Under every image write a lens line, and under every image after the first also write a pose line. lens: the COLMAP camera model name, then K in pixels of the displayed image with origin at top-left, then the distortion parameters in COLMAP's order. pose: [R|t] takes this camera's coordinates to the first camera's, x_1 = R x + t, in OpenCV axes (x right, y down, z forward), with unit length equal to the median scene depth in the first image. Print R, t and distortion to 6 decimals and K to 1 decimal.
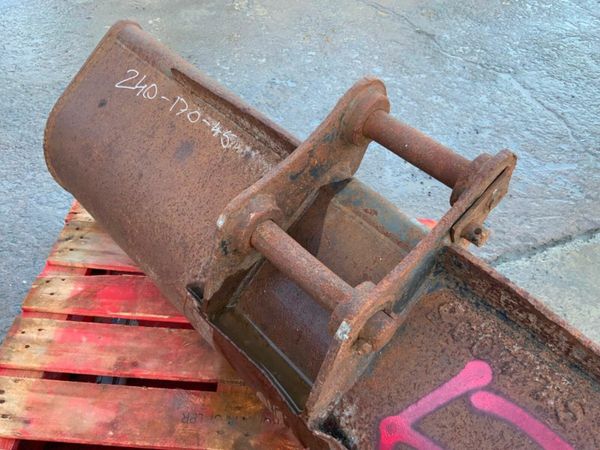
lens RADIAL K [[504.9, 0, 300.0], [0, 504.9, 225.0], [0, 0, 1]] dist [0.000284, -0.019414]
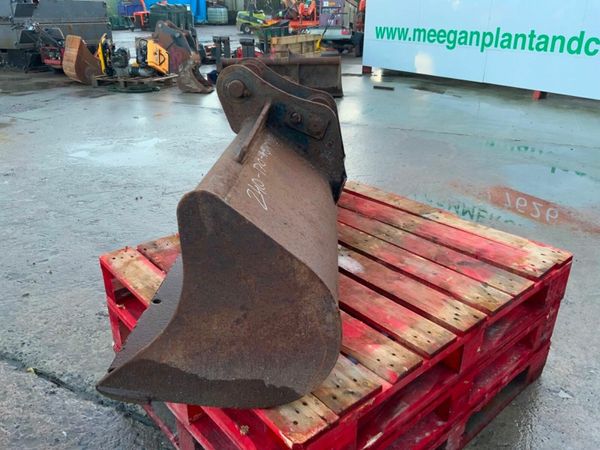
lens RADIAL K [[504.9, 0, 300.0], [0, 504.9, 225.0], [0, 0, 1]] dist [0.000284, -0.019414]
pose [[-0.673659, -0.372025, 0.638577, -1.015843], [0.480215, 0.436444, 0.760862, -0.941110], [-0.561762, 0.819216, -0.115362, 1.112698]]
